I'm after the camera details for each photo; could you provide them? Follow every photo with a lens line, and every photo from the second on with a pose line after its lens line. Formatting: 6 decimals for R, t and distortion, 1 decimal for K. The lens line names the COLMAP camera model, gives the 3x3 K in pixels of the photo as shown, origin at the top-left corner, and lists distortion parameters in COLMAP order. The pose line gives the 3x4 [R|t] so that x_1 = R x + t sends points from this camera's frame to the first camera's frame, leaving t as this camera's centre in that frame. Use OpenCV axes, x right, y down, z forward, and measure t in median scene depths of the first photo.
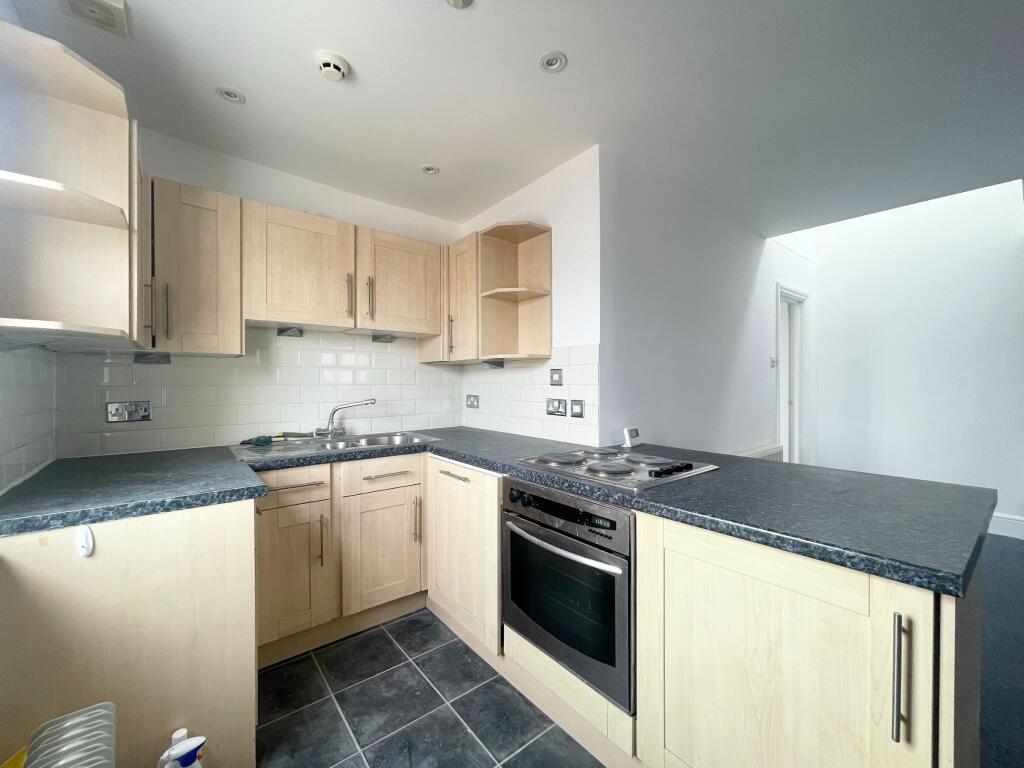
lens RADIAL K [[409.1, 0, 507.3], [0, 409.1, 385.6], [0, 0, 1]] dist [-0.006512, 0.000038]
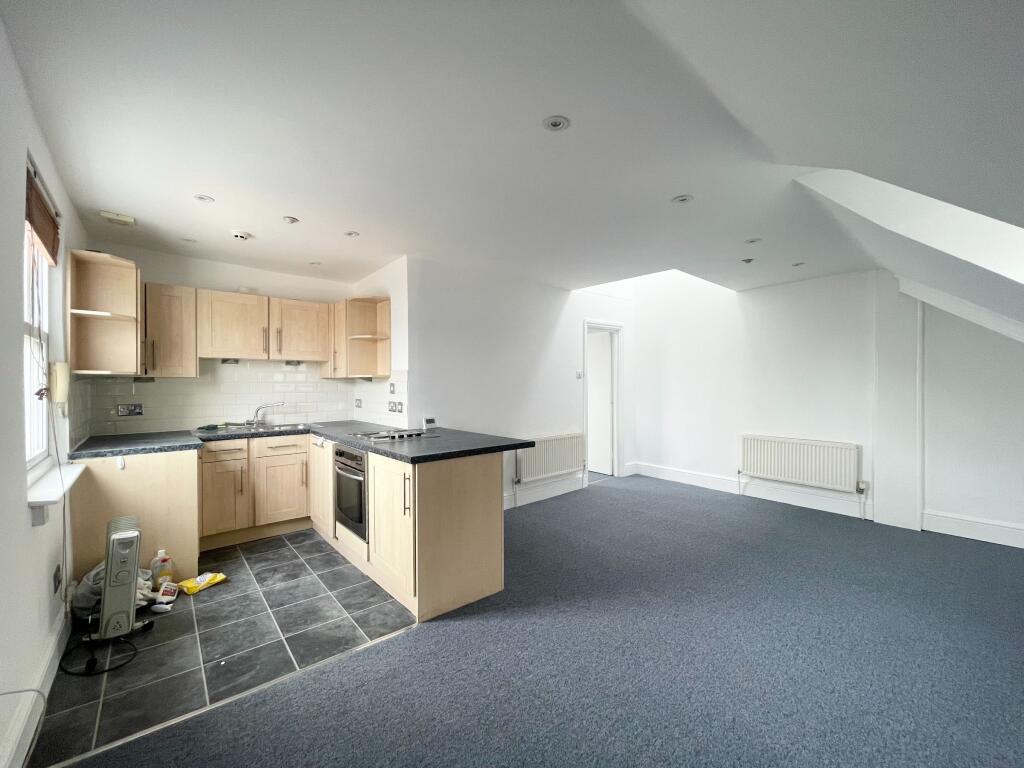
lens RADIAL K [[409.1, 0, 507.3], [0, 409.1, 385.6], [0, 0, 1]] dist [-0.006512, 0.000038]
pose [[0.999412, -0.002144, 0.034206, 0.619134], [0.002244, 0.999993, -0.002870, -0.031346], [-0.034200, 0.002945, 0.999411, -0.791135]]
